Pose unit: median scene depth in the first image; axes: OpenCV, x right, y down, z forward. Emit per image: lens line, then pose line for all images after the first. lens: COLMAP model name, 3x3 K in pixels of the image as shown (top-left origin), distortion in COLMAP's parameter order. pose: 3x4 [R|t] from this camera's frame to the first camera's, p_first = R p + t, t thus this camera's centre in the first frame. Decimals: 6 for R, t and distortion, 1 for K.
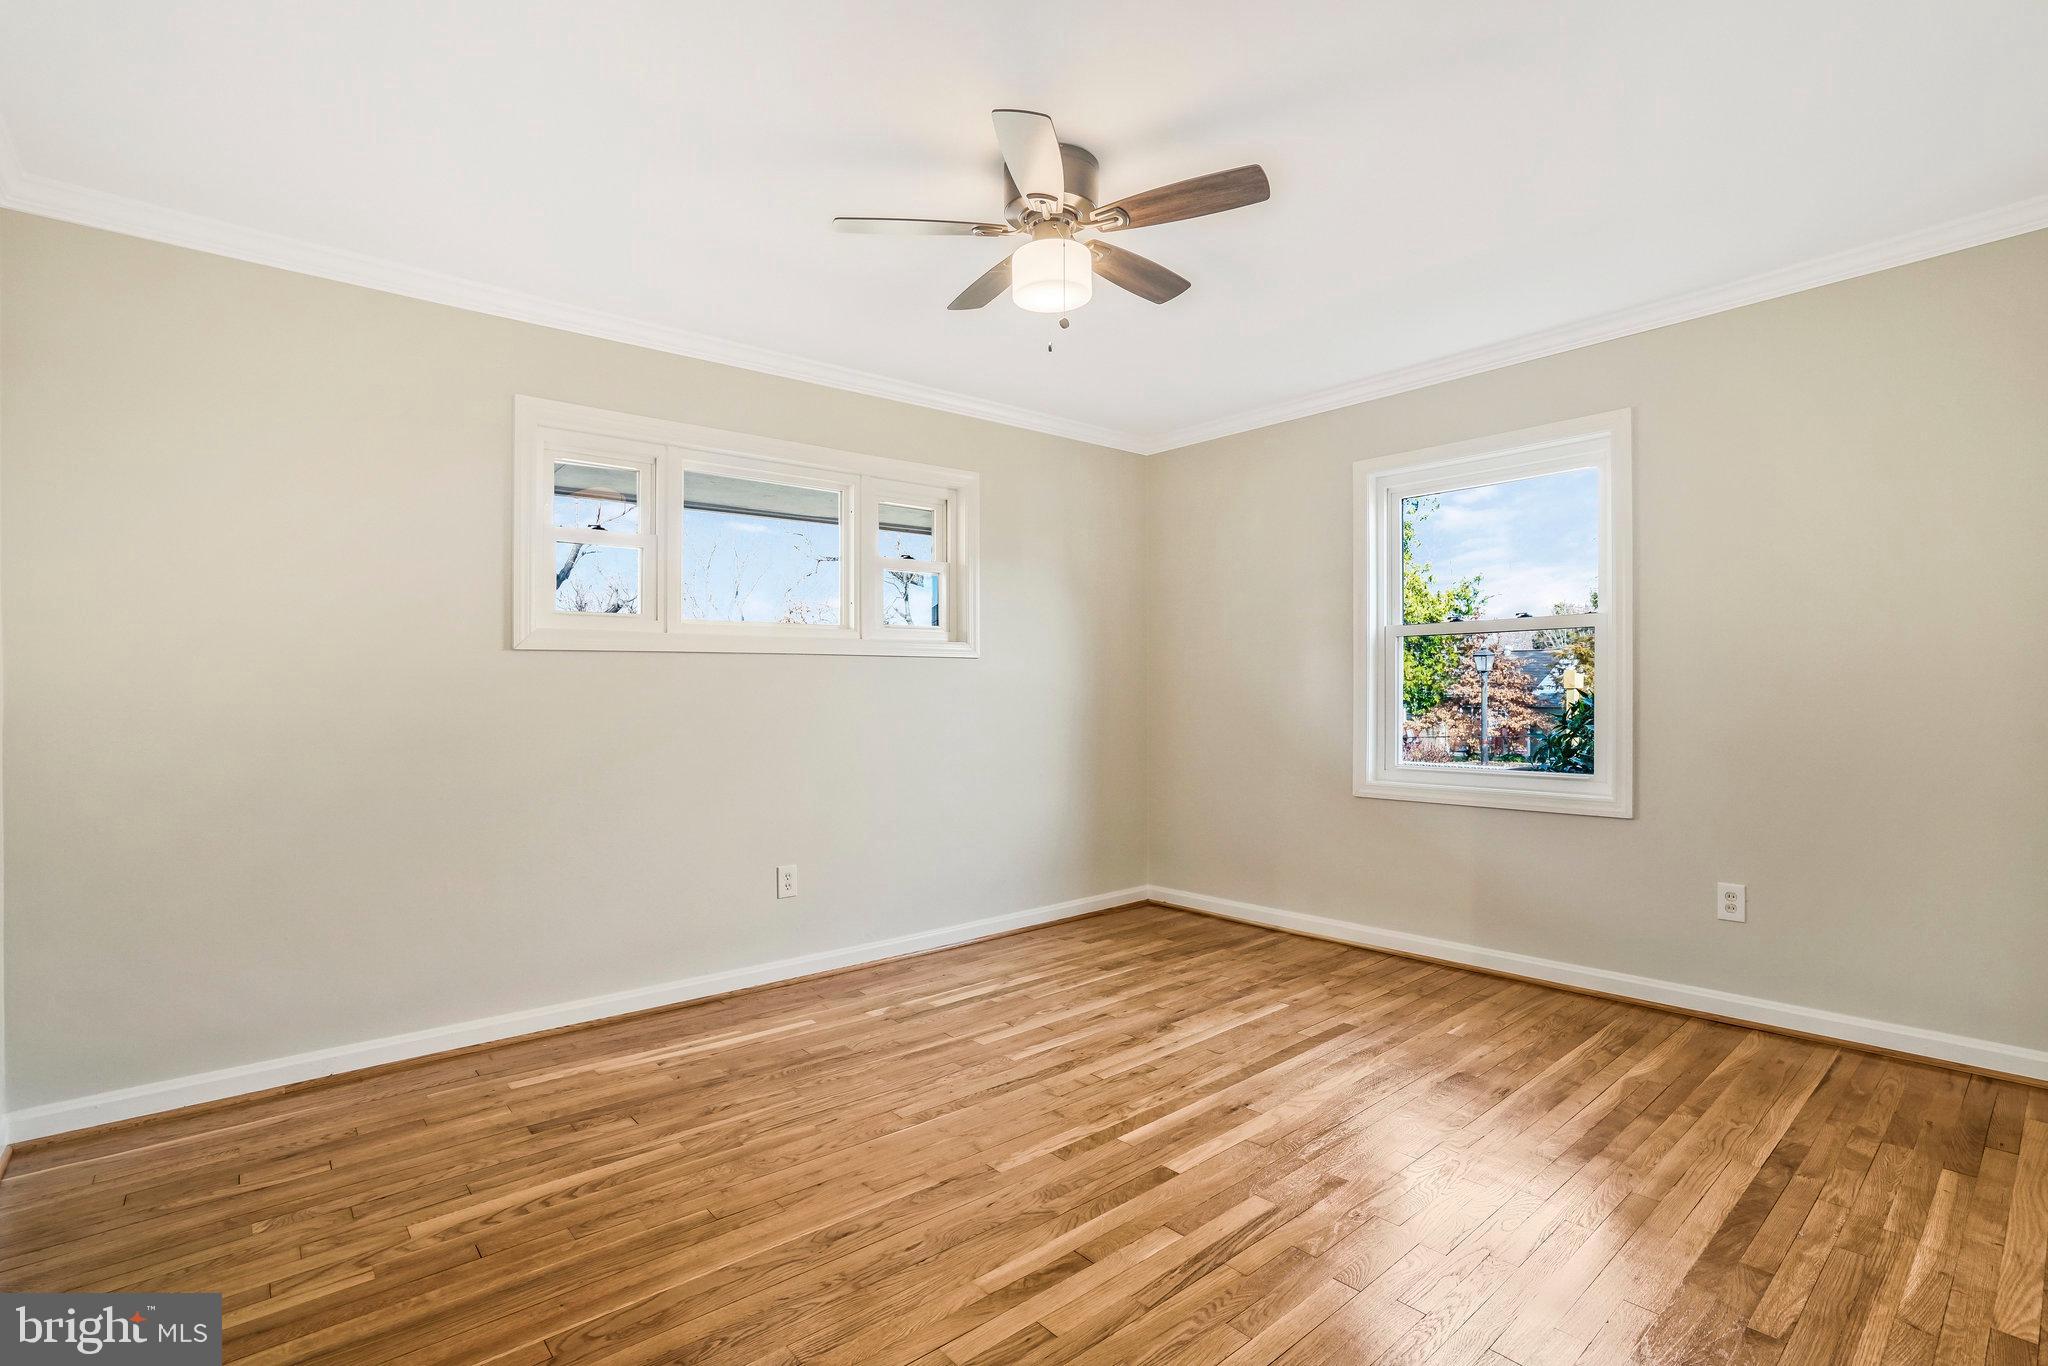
lens RADIAL K [[955.3, 0, 1028.1], [0, 955.3, 683.9], [0, 0, 1]] dist [-0.054400, 0.018542]
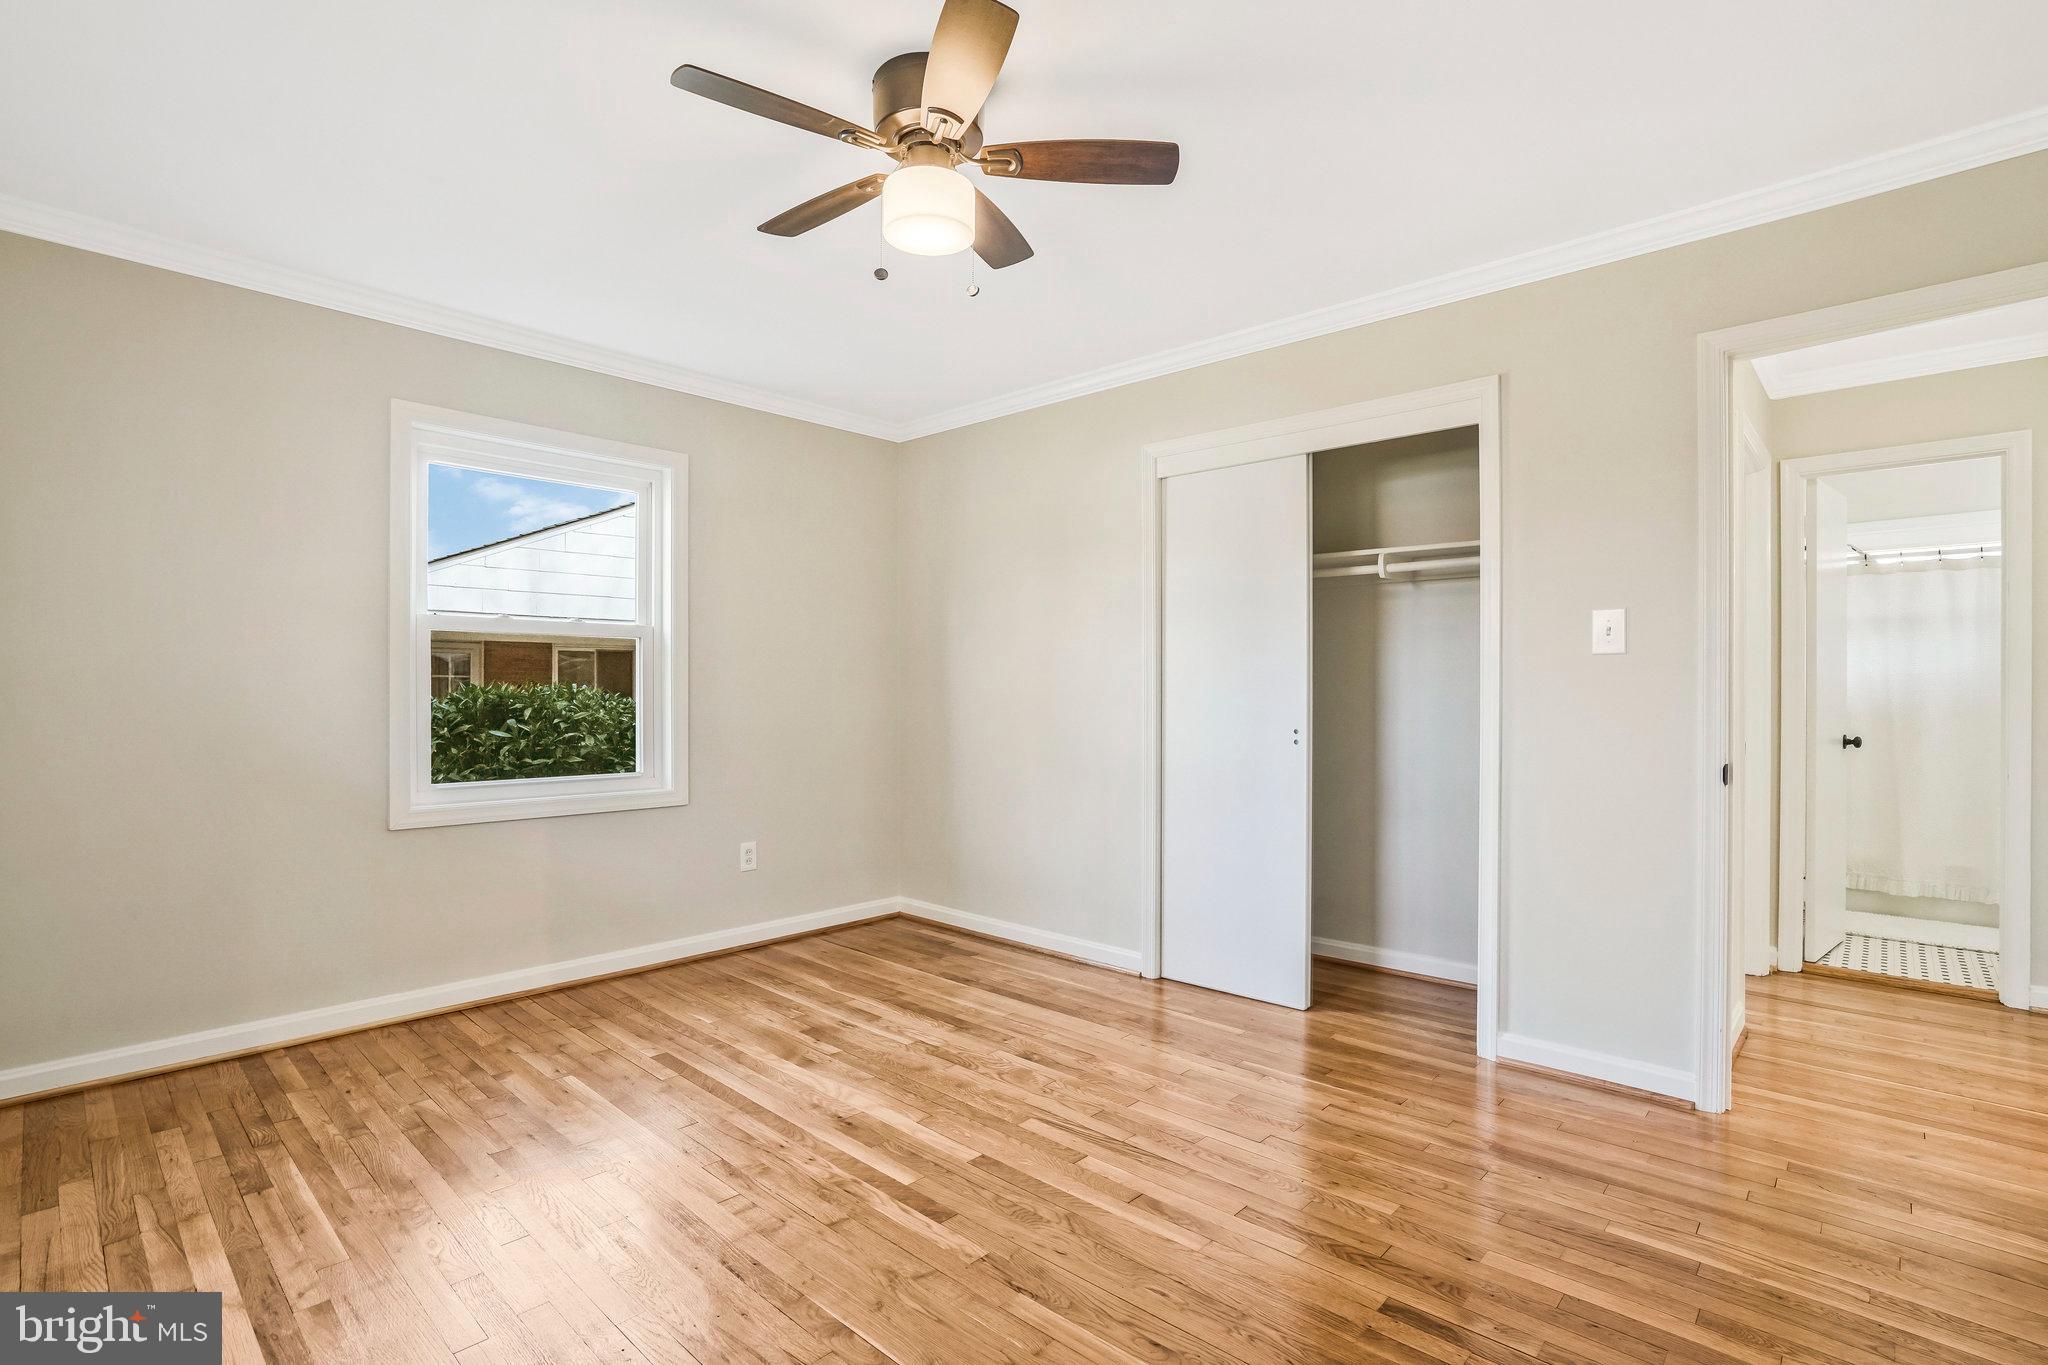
lens RADIAL K [[955.3, 0, 1029.2], [0, 955.3, 695.9], [0, 0, 1]] dist [-0.054400, 0.018542]
pose [[-0.111181, 0.004707, 0.993789, -0.630721], [-0.007948, 0.999953, -0.005625, 0.011072], [-0.993768, -0.008524, -0.111139, 0.757360]]
